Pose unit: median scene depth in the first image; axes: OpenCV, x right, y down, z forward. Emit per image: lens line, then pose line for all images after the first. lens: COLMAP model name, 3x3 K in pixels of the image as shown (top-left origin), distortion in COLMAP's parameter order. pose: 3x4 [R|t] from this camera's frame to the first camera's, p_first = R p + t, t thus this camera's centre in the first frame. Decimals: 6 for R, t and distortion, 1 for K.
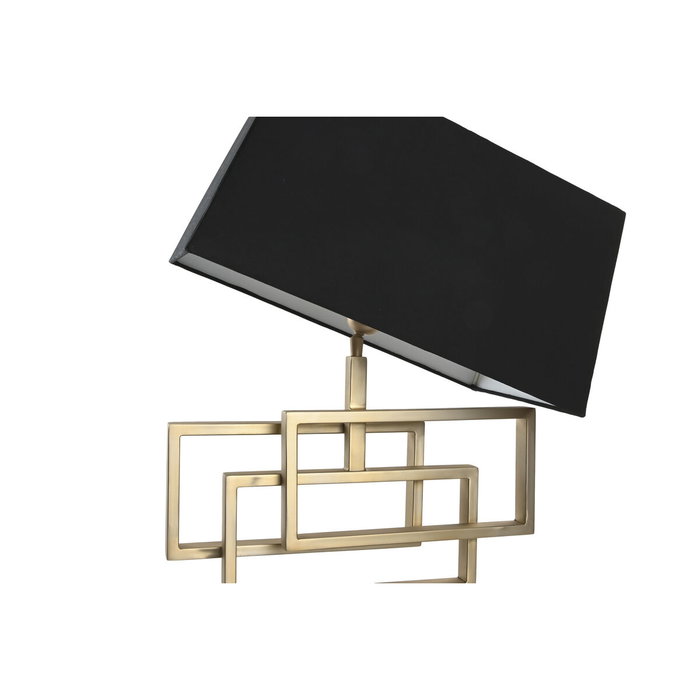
lens RADIAL K [[882.9, 0, 348.9], [0, 882.9, 350.9], [0, 0, 1]] dist [0.040680, 0.000000]
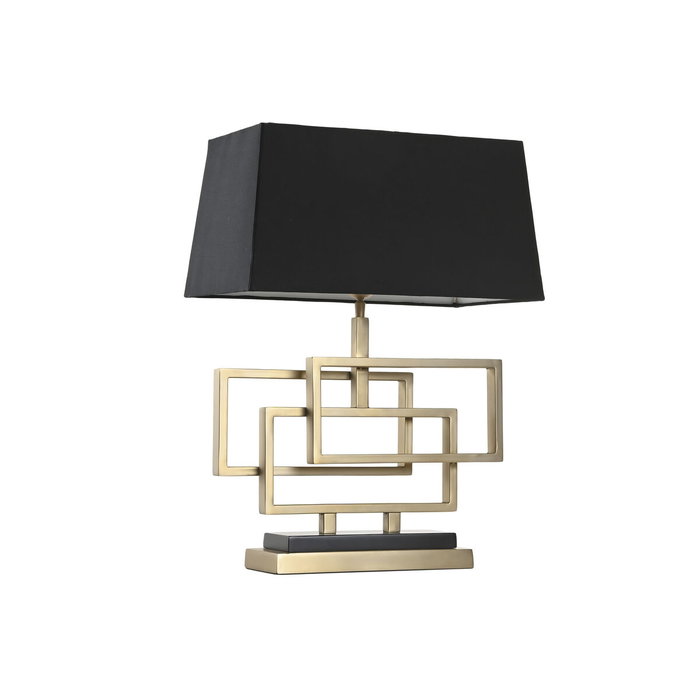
lens RADIAL K [[2016.3, 0, 349.8], [0, 2016.3, 343.7], [0, 0, 1]] dist [0.687023, 0.000000]
pose [[0.991823, -0.010913, 0.127152, -0.364958], [0.012759, 0.999825, -0.013715, 0.081478], [-0.126980, 0.015225, 0.991788, -1.801456]]
